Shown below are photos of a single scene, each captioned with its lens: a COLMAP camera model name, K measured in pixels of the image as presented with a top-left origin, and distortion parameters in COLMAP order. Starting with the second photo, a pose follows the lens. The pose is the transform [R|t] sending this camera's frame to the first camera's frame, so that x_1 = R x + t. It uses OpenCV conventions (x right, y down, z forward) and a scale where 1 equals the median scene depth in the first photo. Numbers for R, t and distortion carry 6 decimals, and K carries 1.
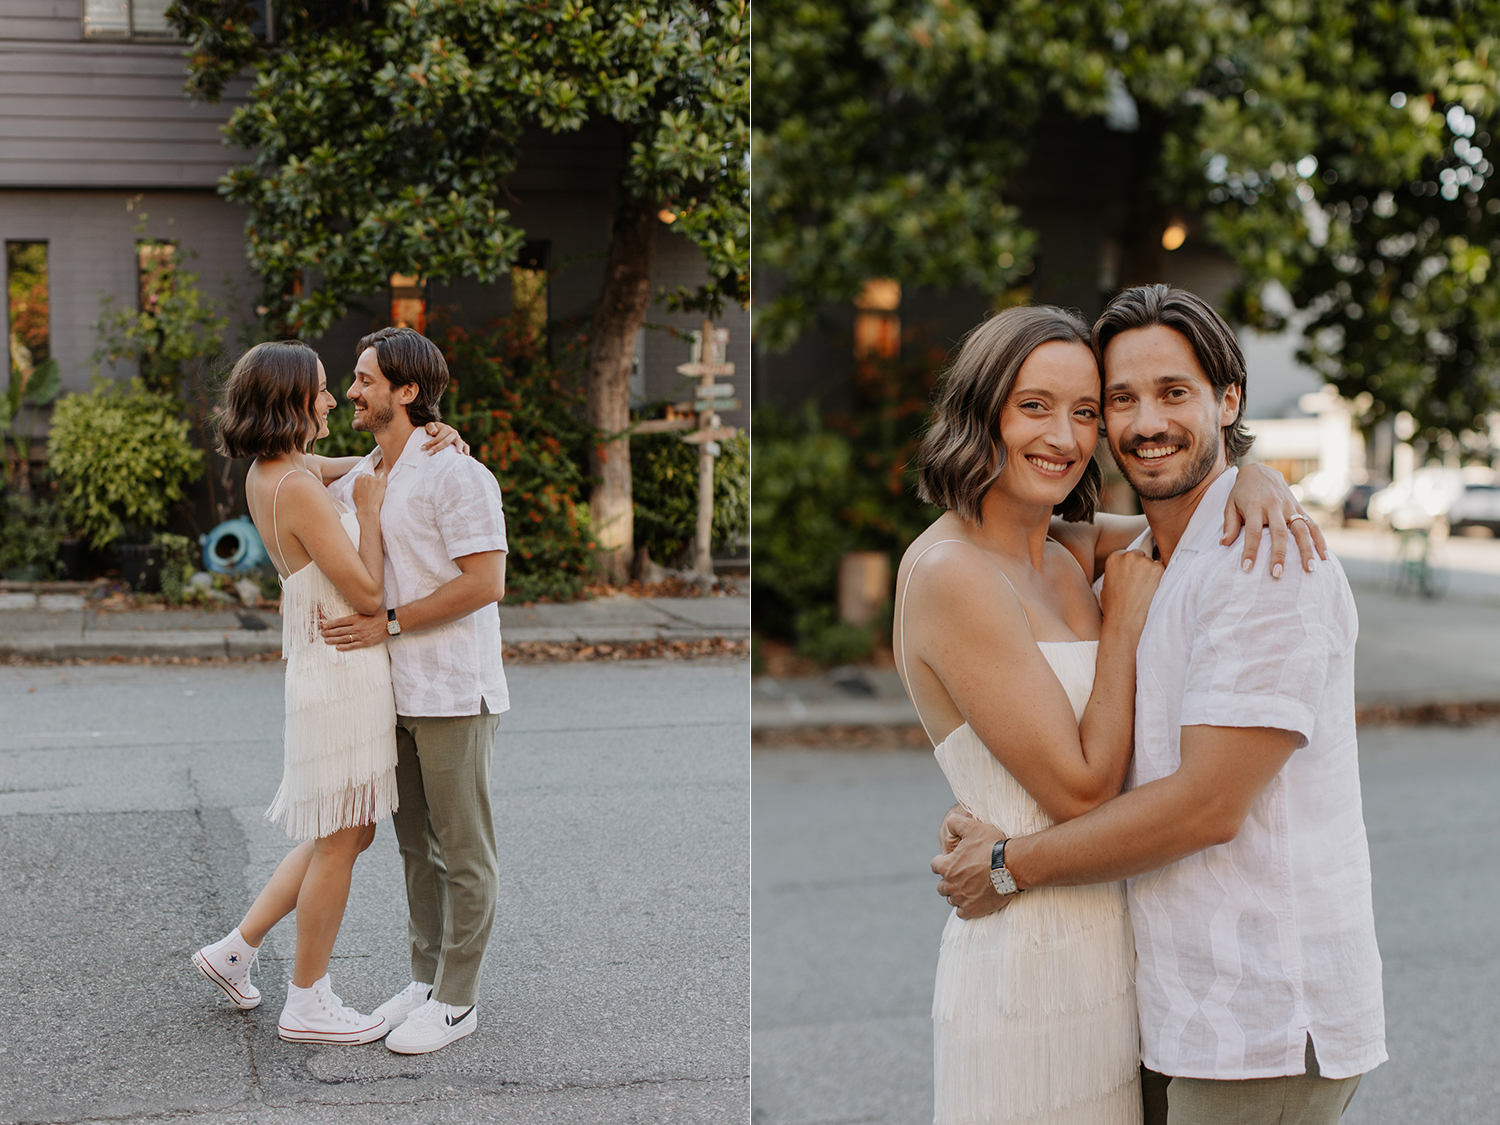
lens RADIAL K [[2250.4, 0, 750.0], [0, 2250.4, 562.5], [0, 0, 1]] dist [-0.201127, 0.061467]
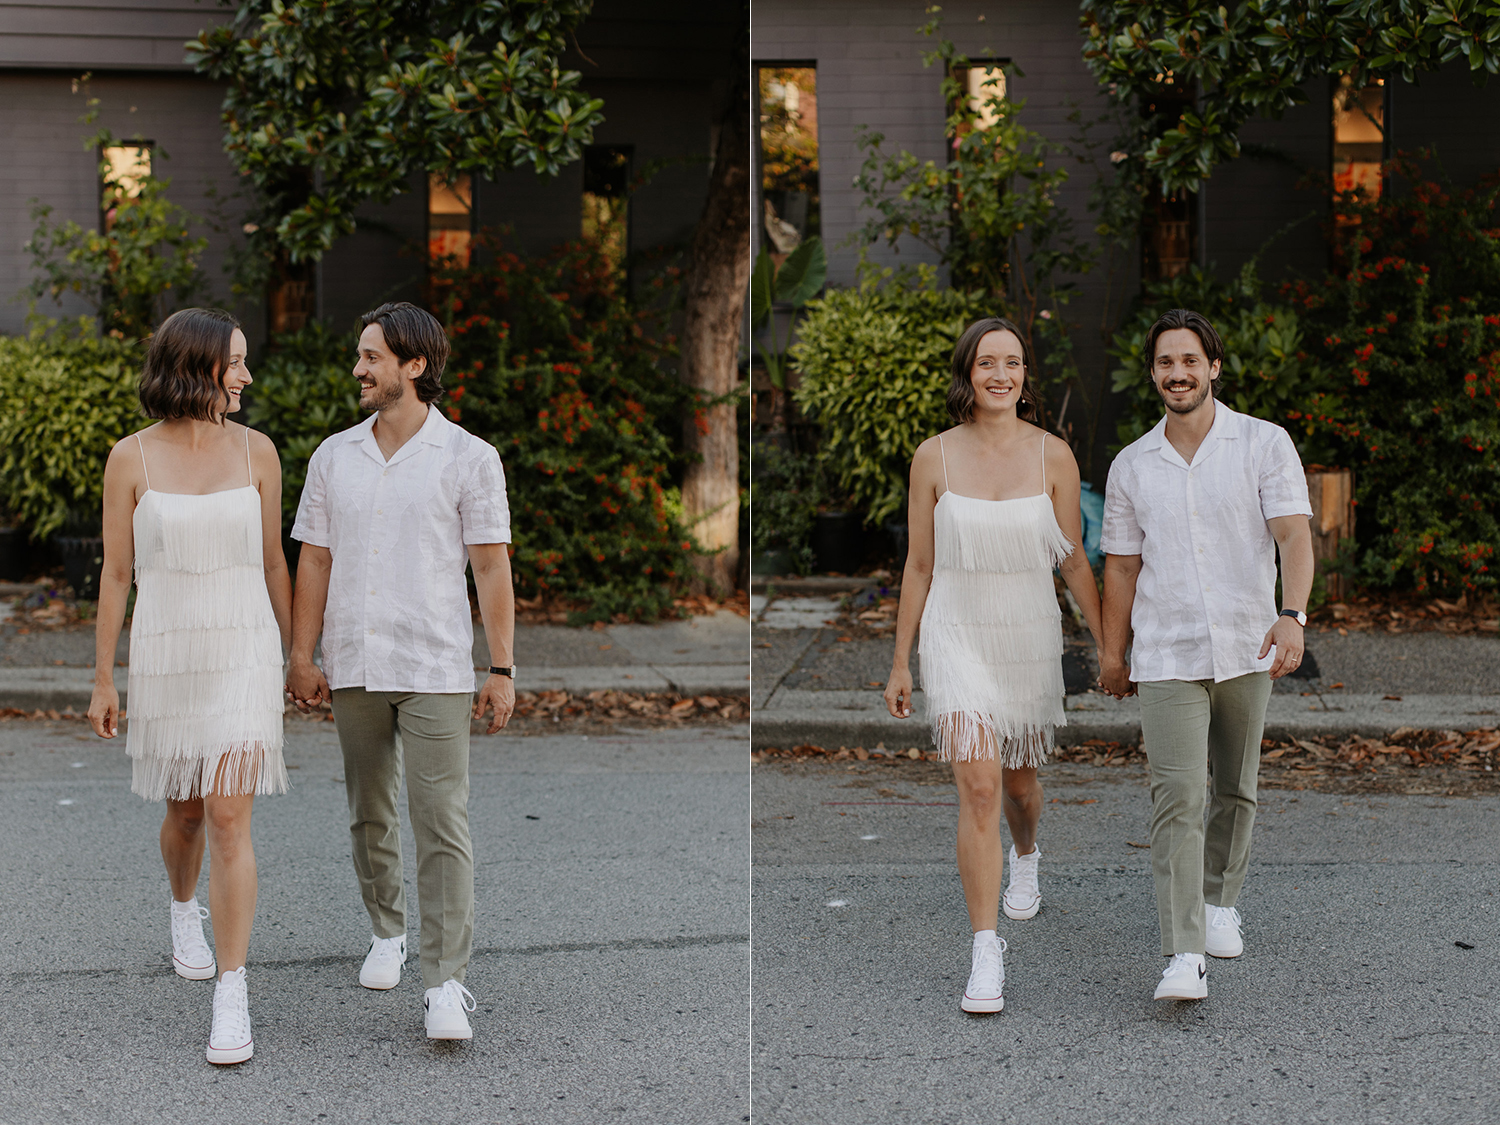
lens RADIAL K [[2720.7, 0, 750.0], [0, 2720.7, 562.5], [0, 0, 1]] dist [-0.264884, -0.036548]
pose [[0.999027, 0.012664, -0.042247, -0.010860], [-0.012520, 0.999915, 0.003666, -0.005611], [0.042290, -0.003134, 0.999100, 0.099515]]
